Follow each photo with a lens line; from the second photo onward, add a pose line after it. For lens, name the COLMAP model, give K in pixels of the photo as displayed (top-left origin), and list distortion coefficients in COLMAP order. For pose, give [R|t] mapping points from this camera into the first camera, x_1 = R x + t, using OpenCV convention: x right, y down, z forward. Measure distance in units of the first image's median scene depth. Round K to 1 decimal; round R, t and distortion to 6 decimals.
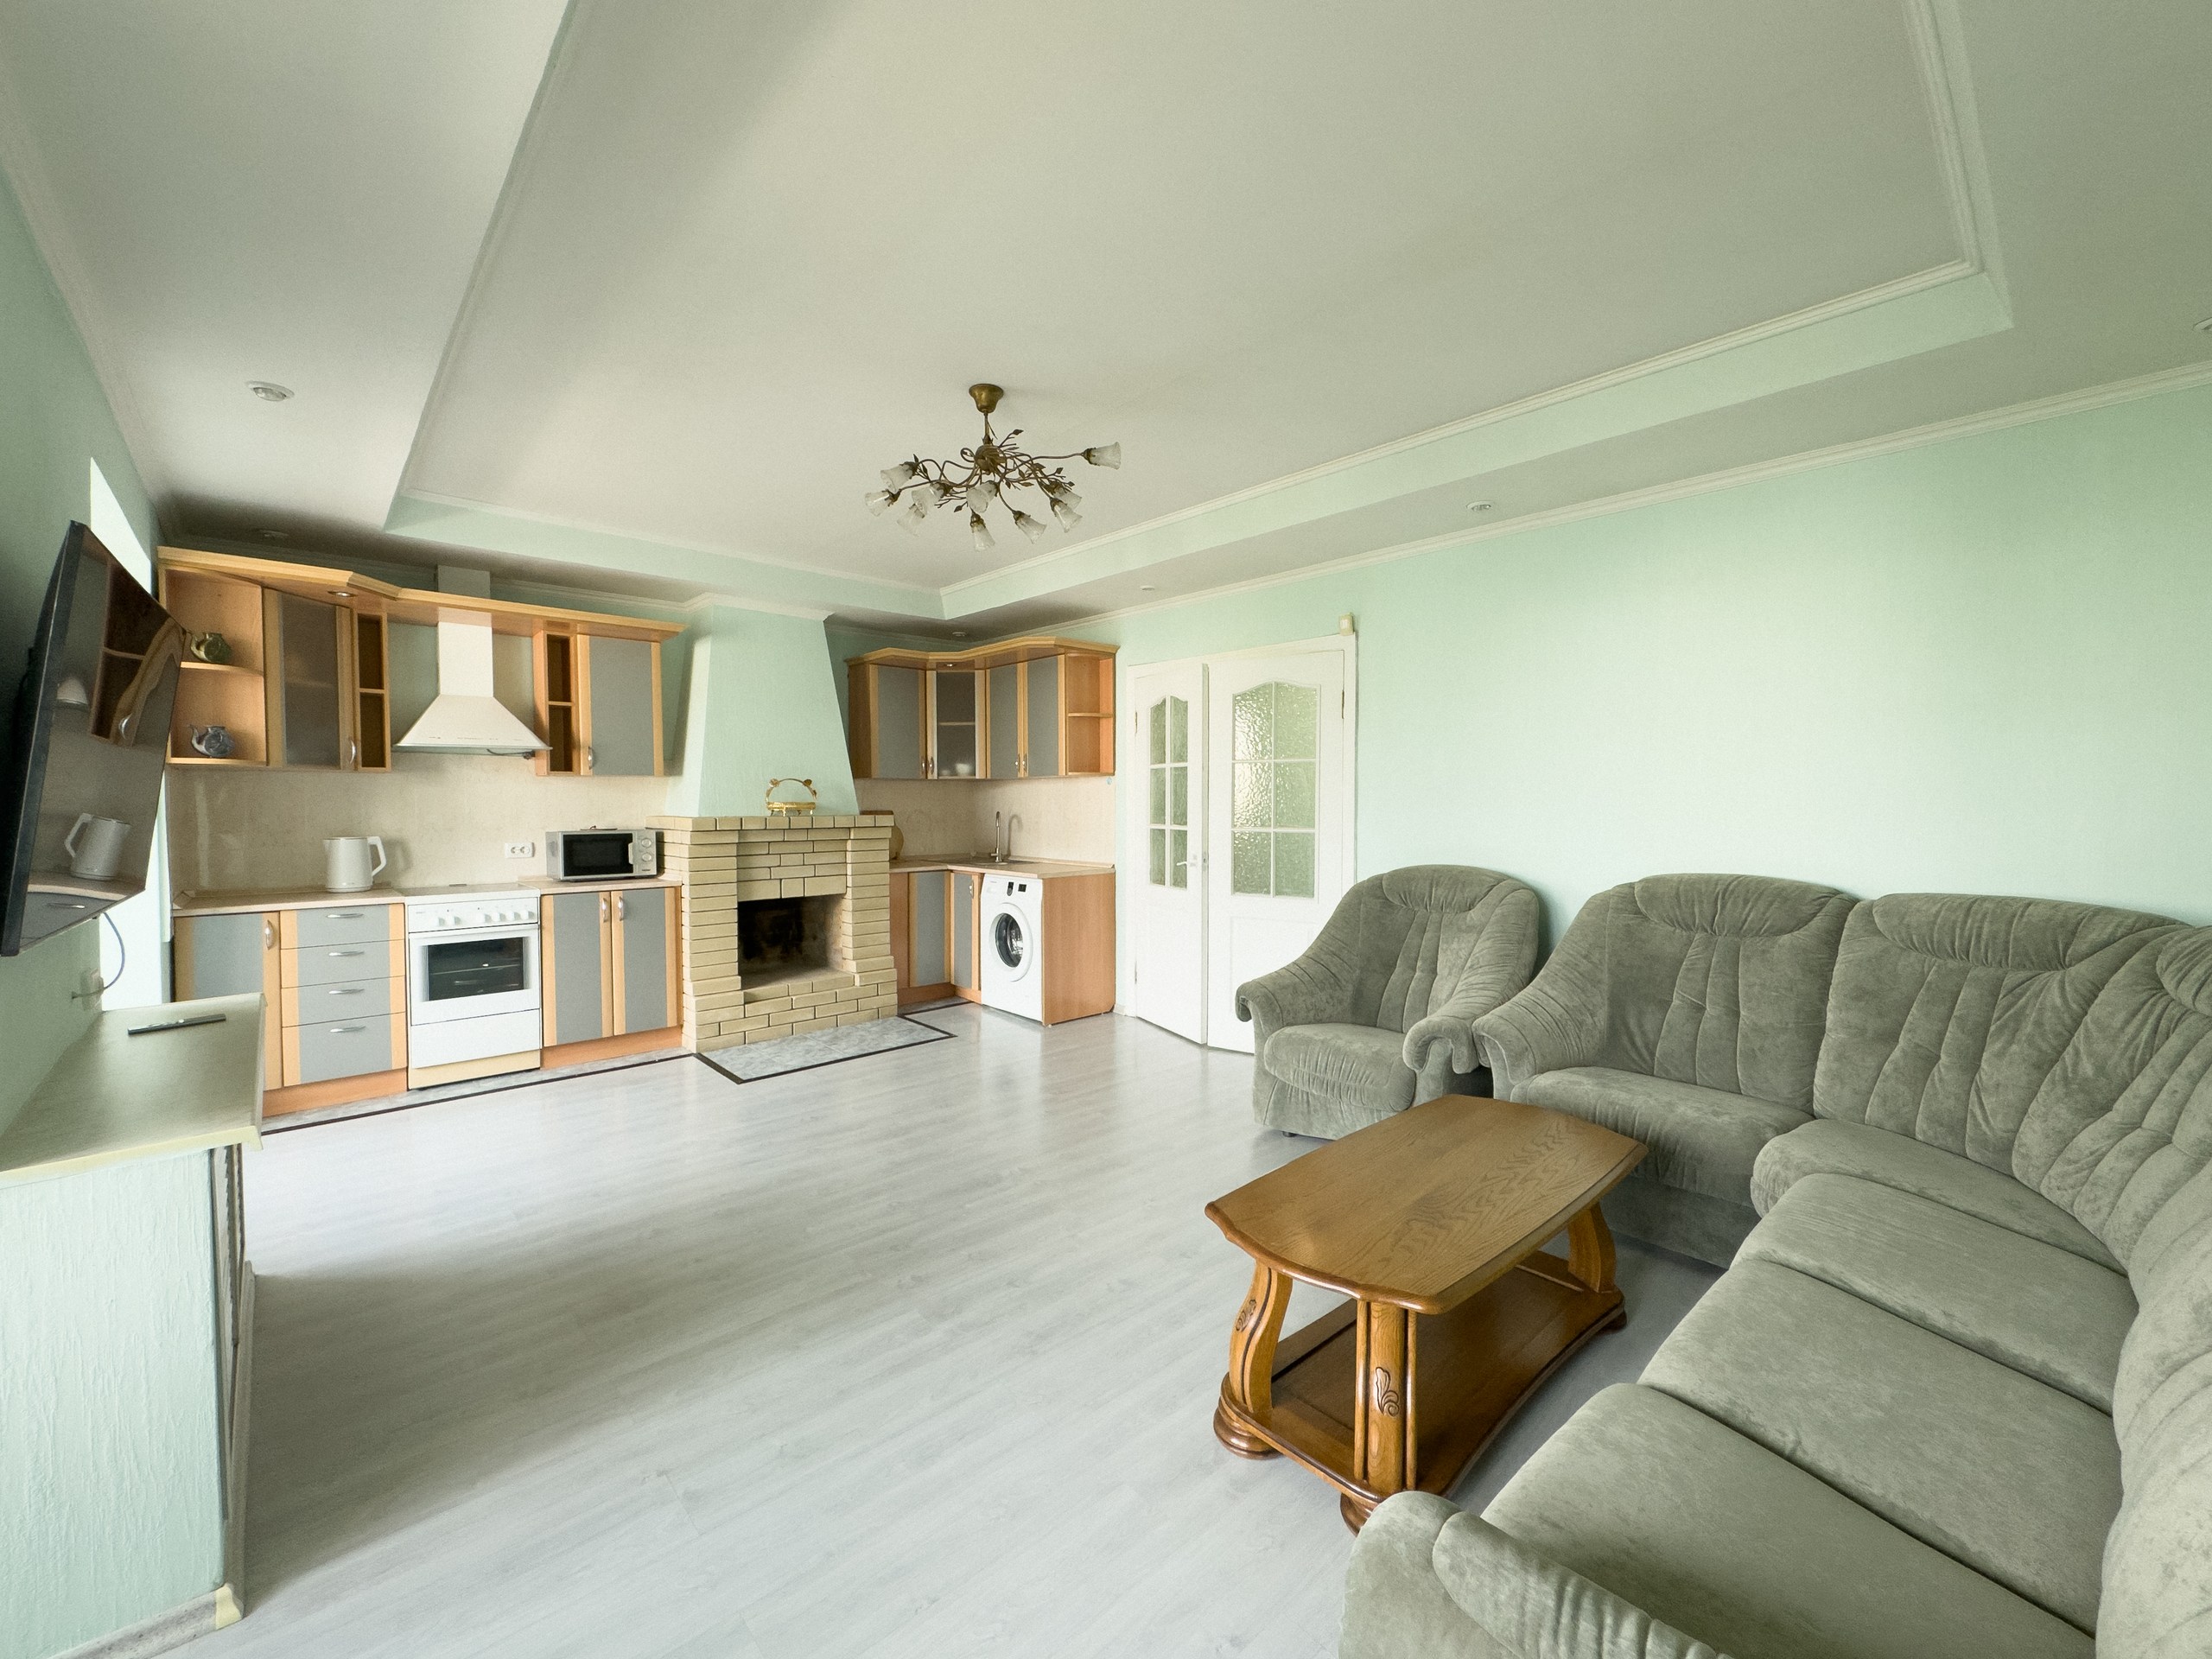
lens RADIAL K [[897.5, 0, 1106.0], [0, 897.5, 829.5], [0, 0, 1]] dist [-0.000783, 0.000034]
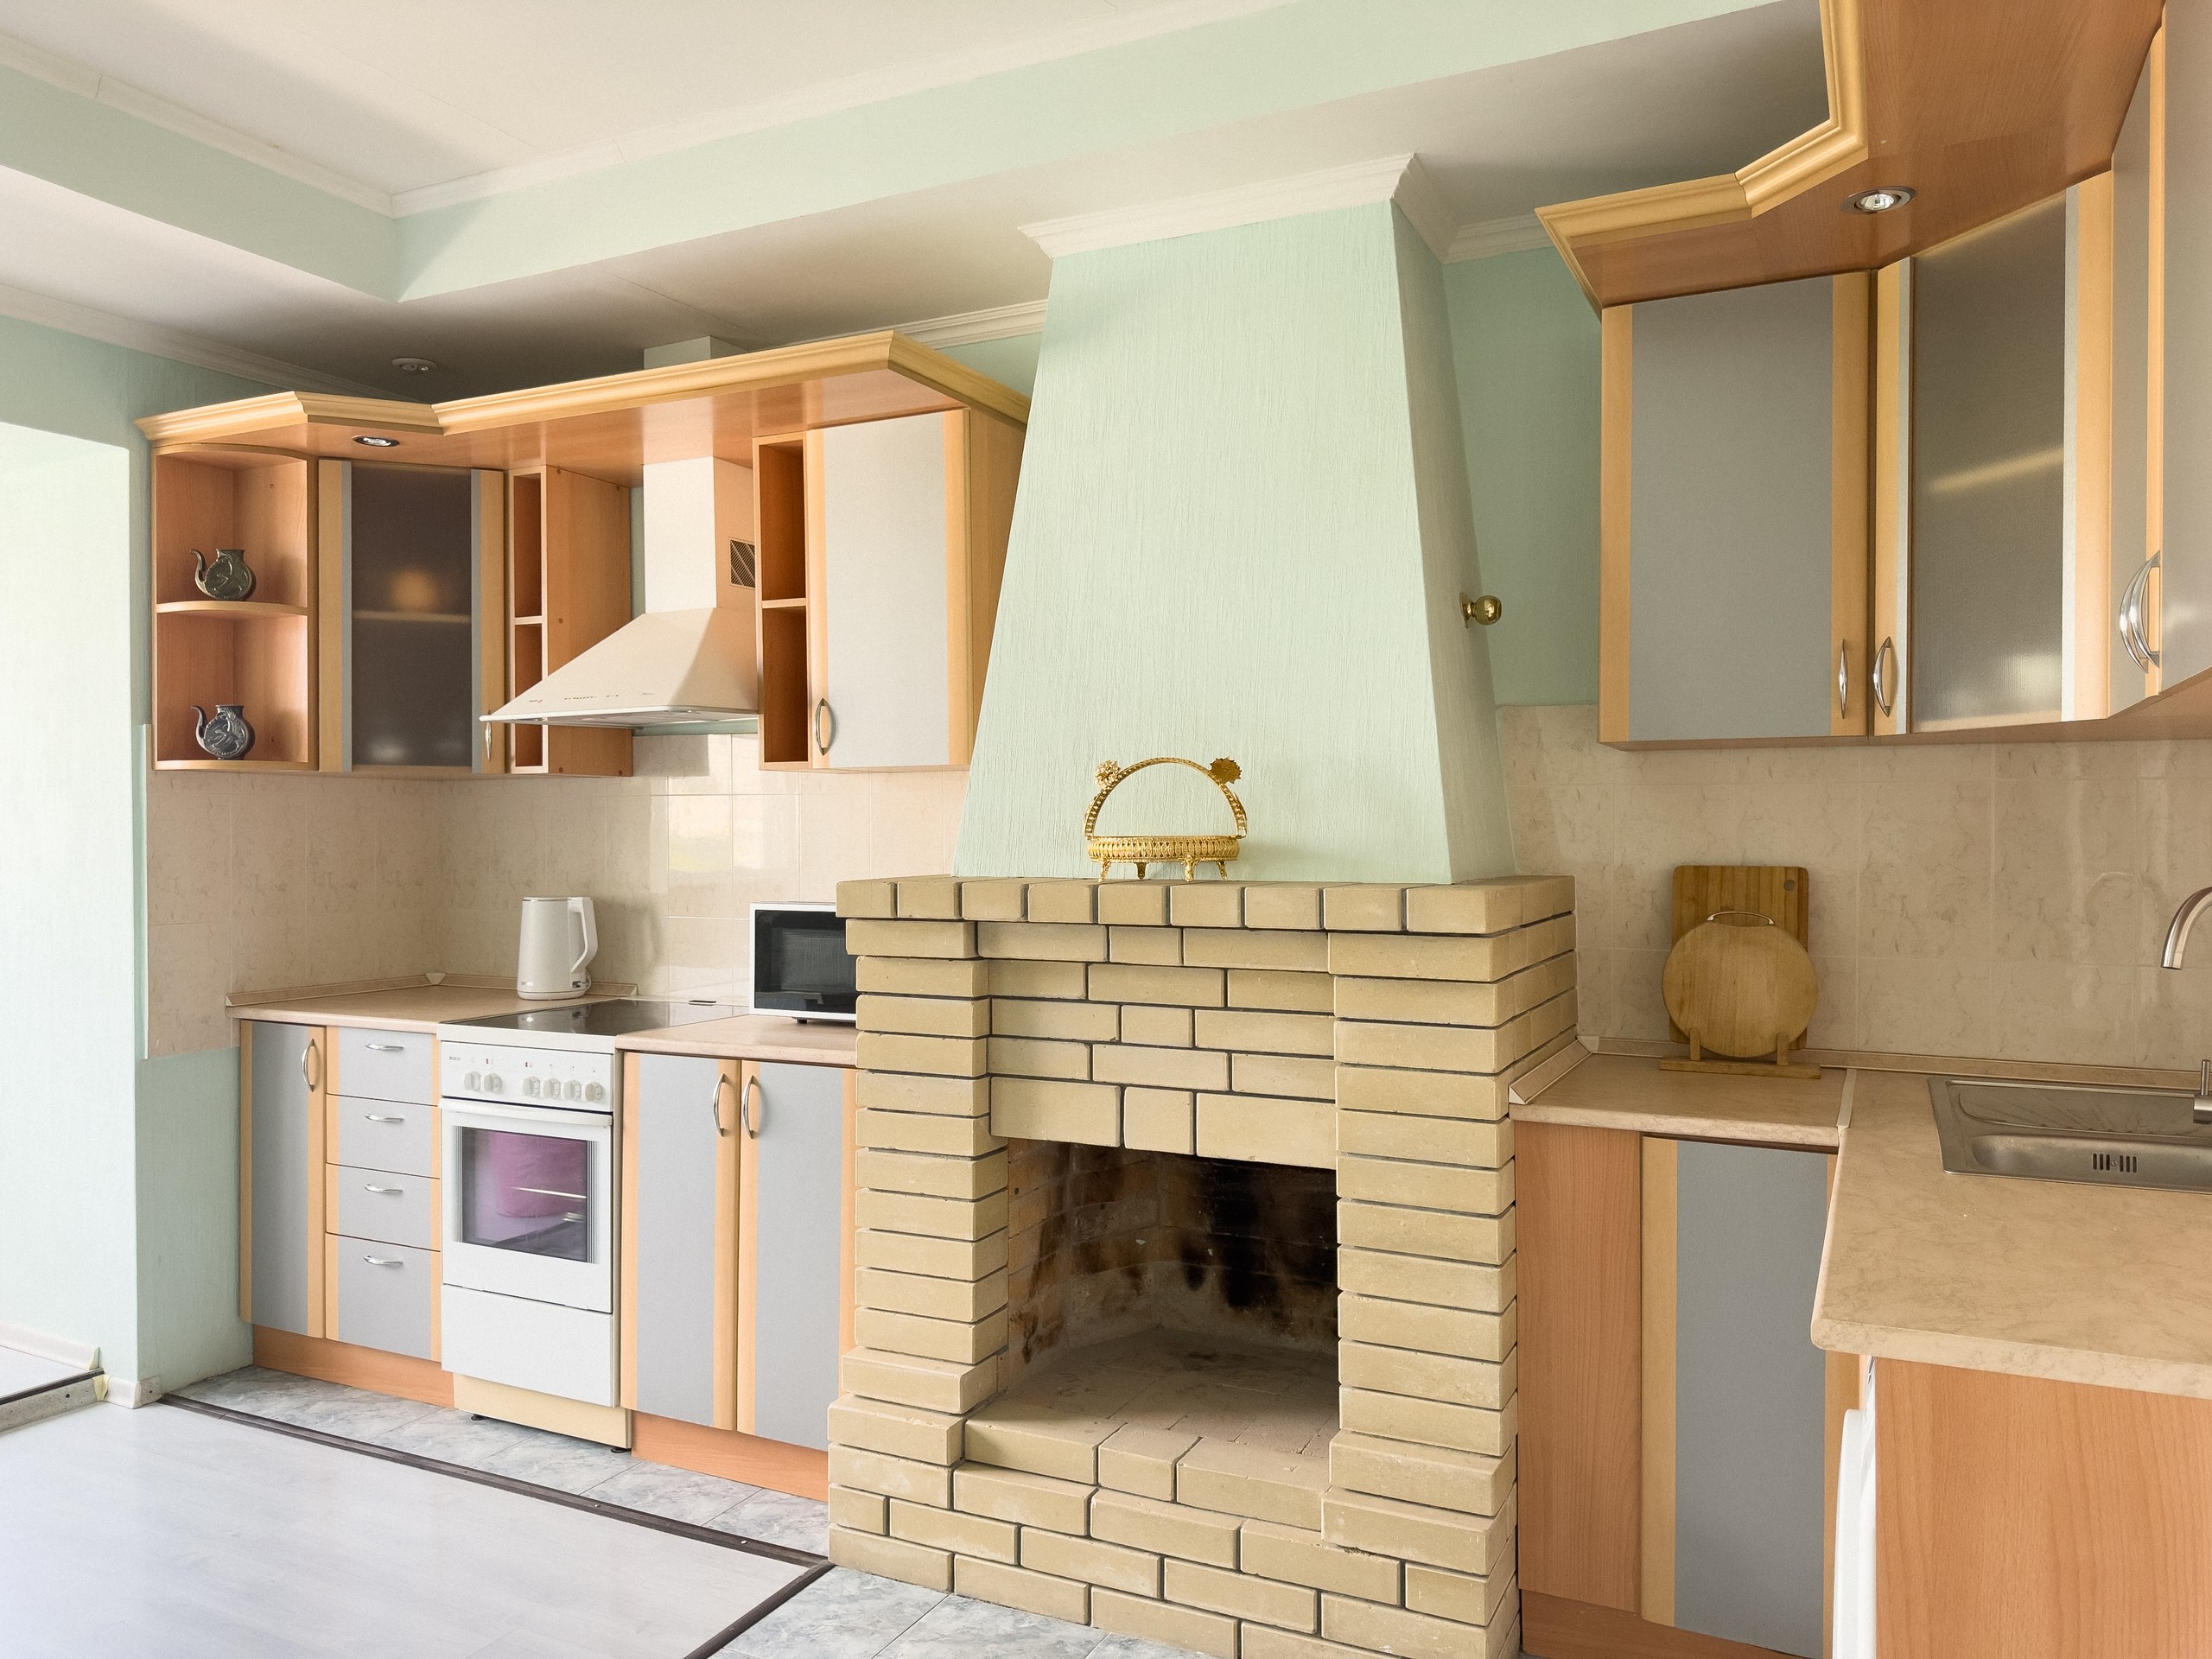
lens RADIAL K [[1548.2, 0, 1106.0], [0, 1548.2, 829.5], [0, 0, 1]] dist [0.117699, -0.185643]
pose [[0.357198, 0.003223, -0.934023, 0.142496], [-0.028288, 0.999573, -0.007369, -0.030422], [0.933600, 0.029054, 0.357137, 0.858489]]
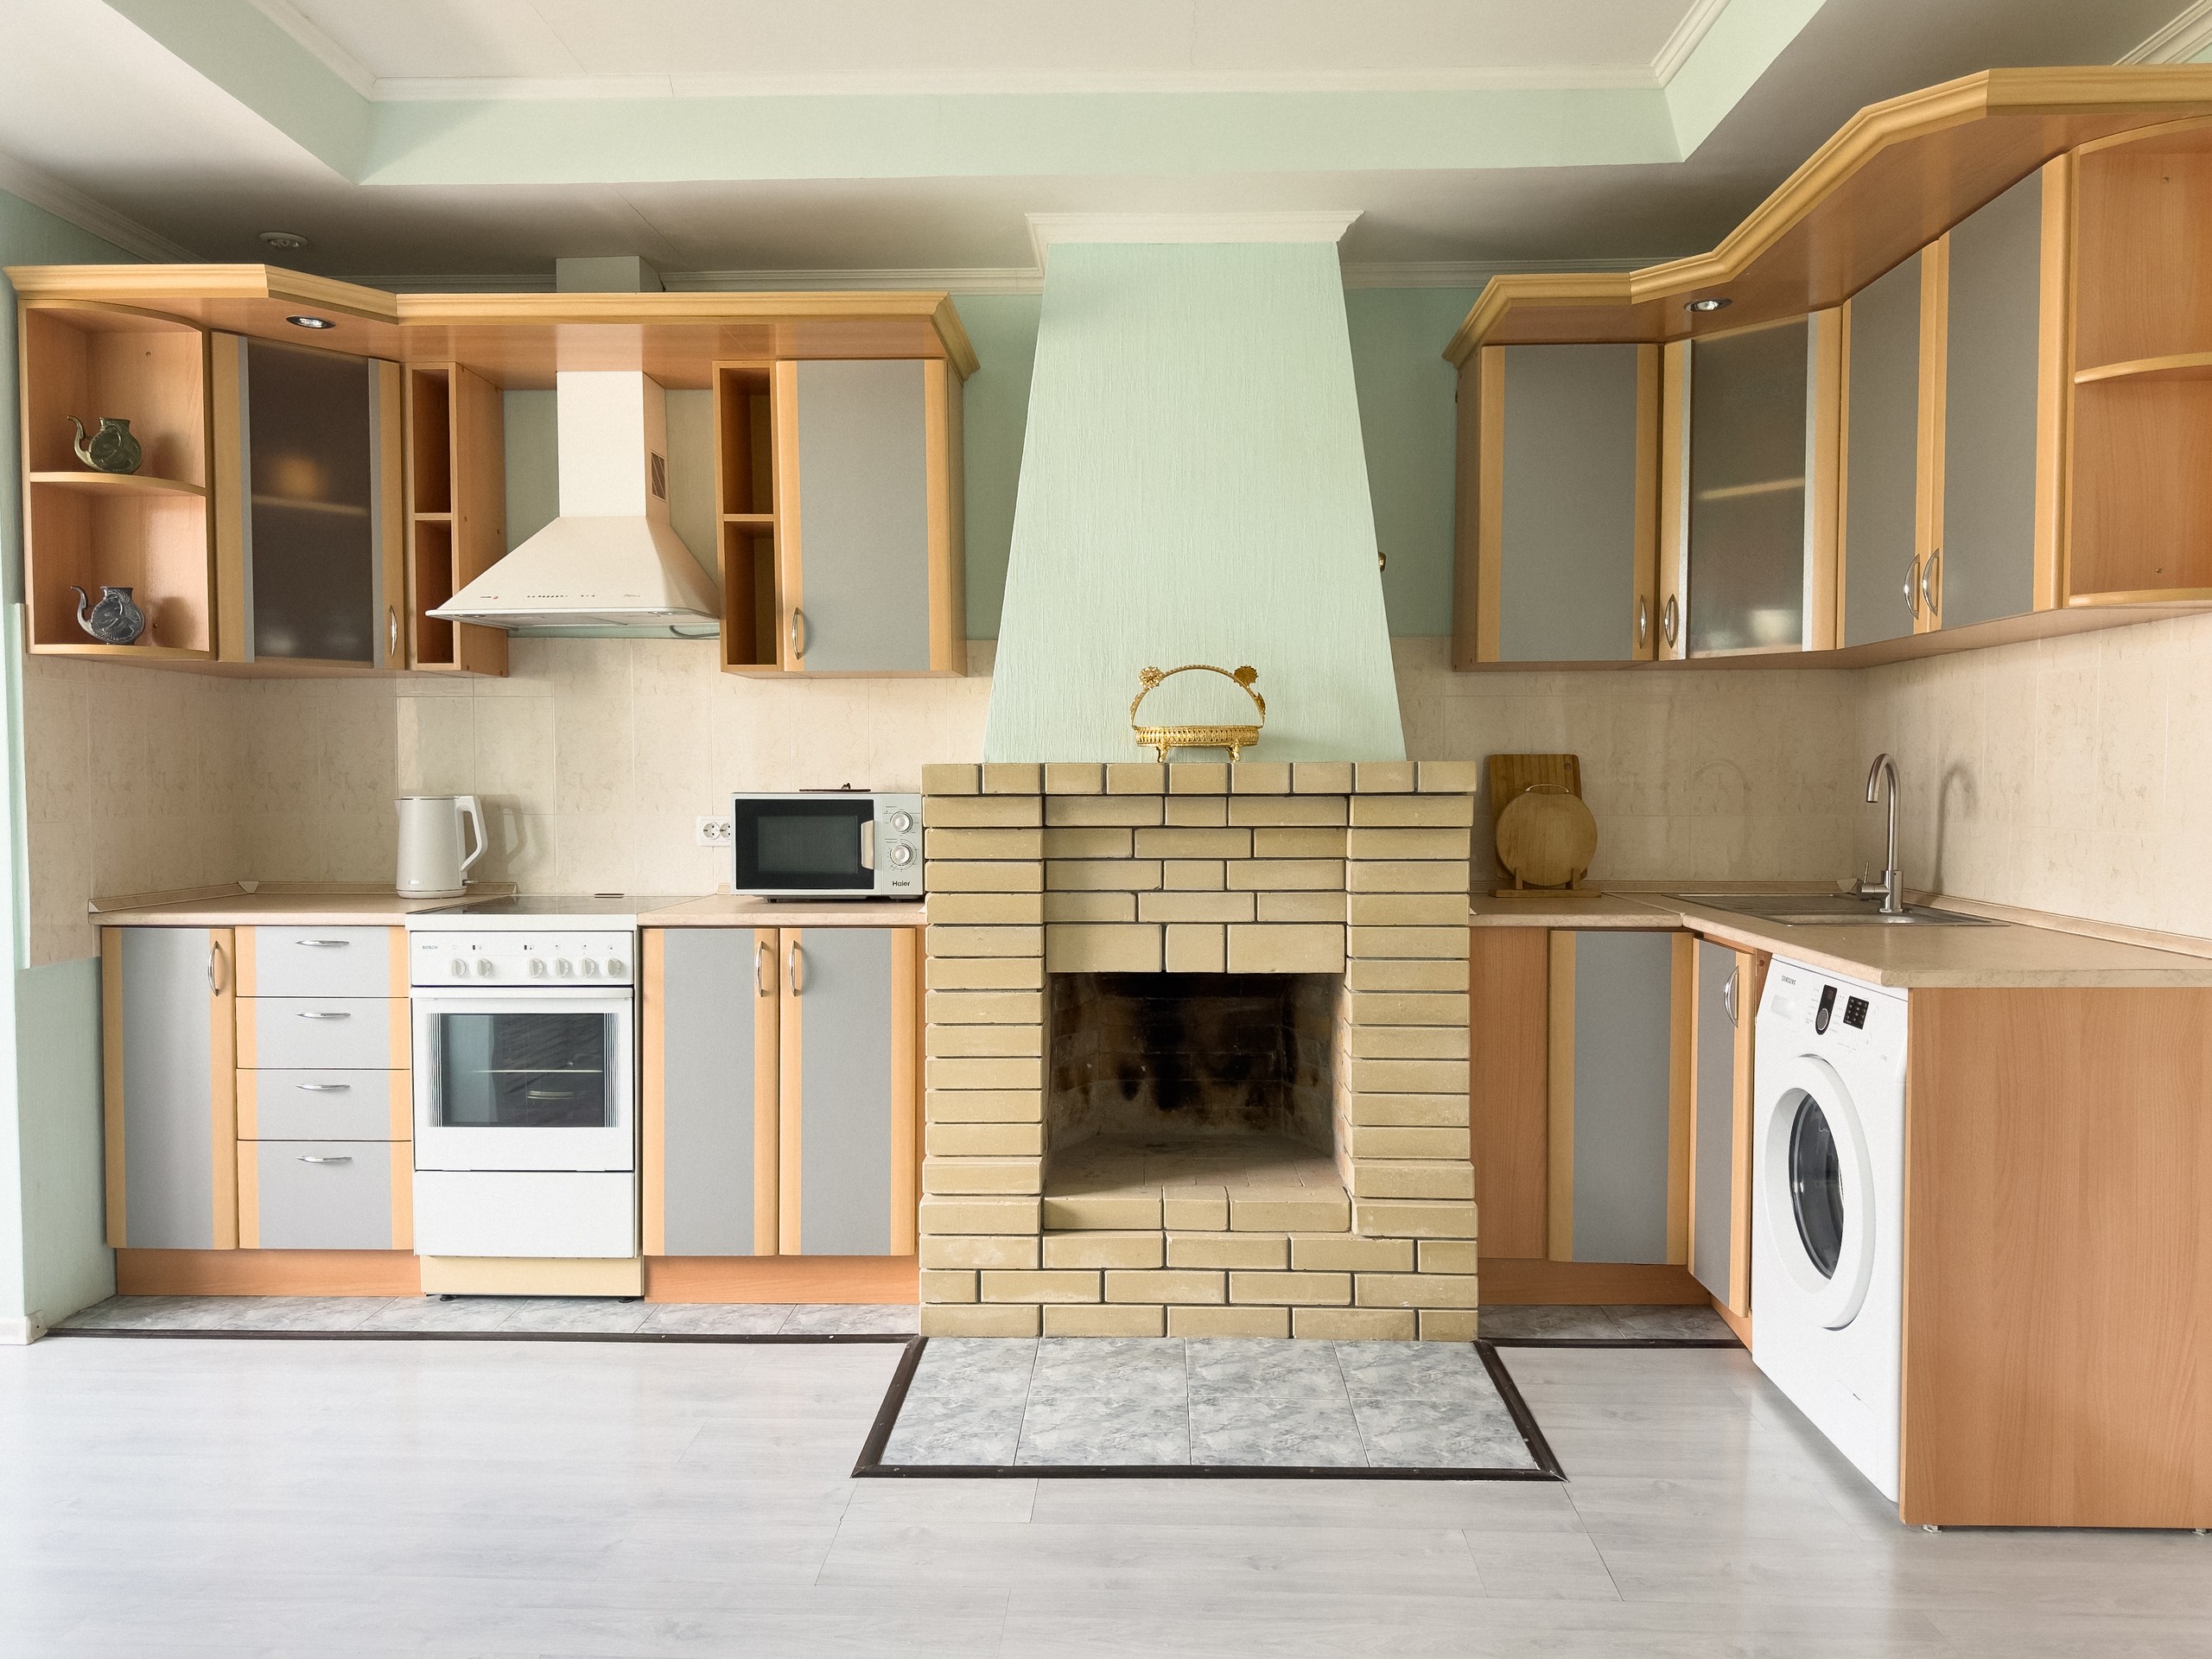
lens RADIAL K [[1548.2, 0, 1106.0], [0, 1548.2, 829.5], [0, 0, 1]] dist [0.117699, -0.185643]
pose [[0.712903, 0.025588, -0.700796, 0.097059], [-0.021505, 0.999662, 0.014623, 0.005379], [0.700933, 0.004646, 0.713212, 0.537361]]
